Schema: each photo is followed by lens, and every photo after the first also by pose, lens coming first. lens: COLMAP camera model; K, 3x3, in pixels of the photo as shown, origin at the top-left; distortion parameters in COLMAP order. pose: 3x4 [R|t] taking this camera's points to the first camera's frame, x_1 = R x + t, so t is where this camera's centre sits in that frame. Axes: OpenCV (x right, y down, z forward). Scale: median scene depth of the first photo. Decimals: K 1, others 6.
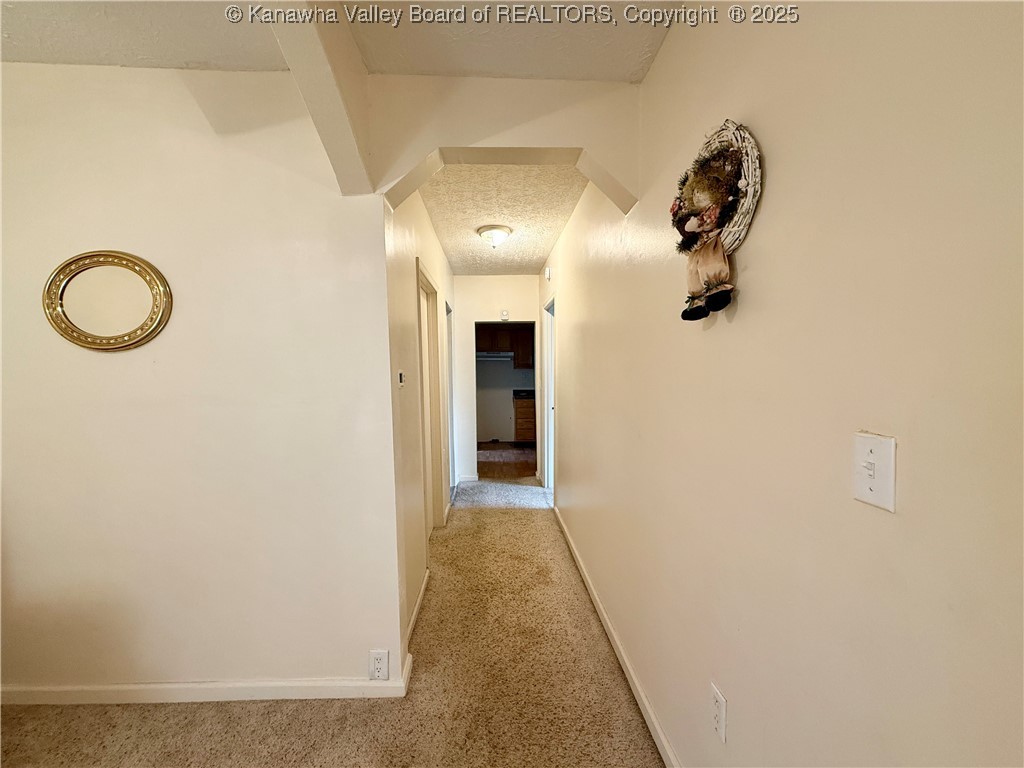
lens RADIAL K [[406.7, 0, 510.7], [0, 406.7, 388.9], [0, 0, 1]] dist [0.000206, 0.000225]
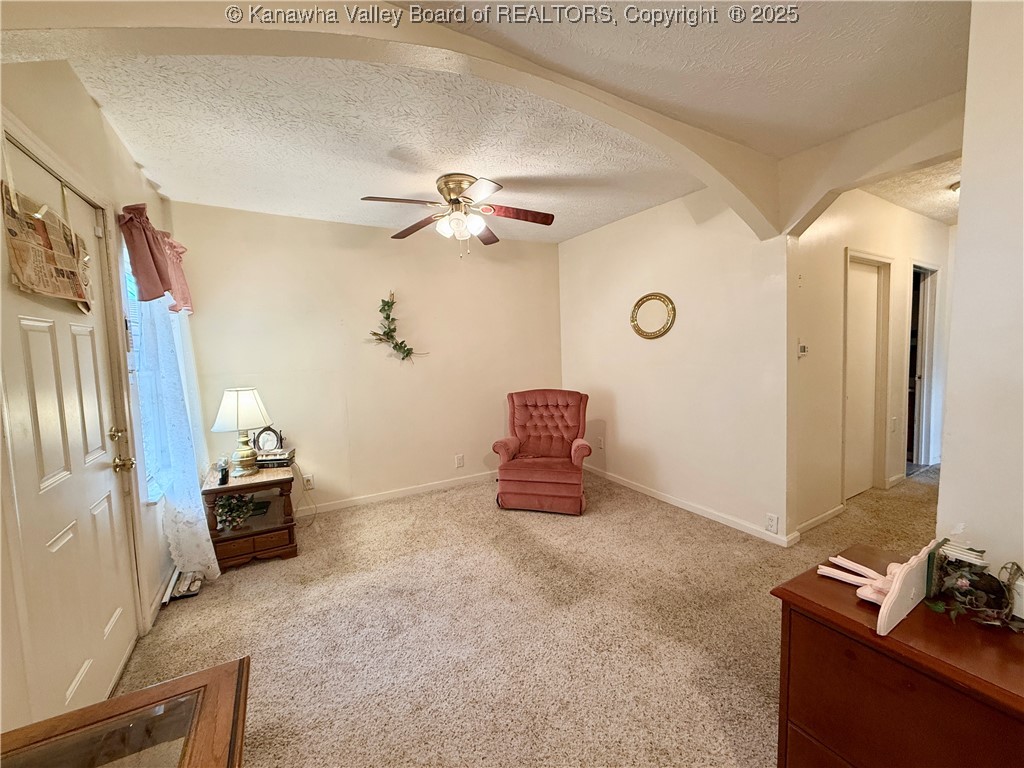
lens RADIAL K [[406.7, 0, 512.3], [0, 406.7, 381.8], [0, 0, 1]] dist [0.000206, 0.000225]
pose [[0.473113, 0.059435, -0.878994, 0.619376], [-0.004748, 0.997879, 0.064918, 0.000831], [0.880989, -0.026540, 0.472392, -0.721288]]
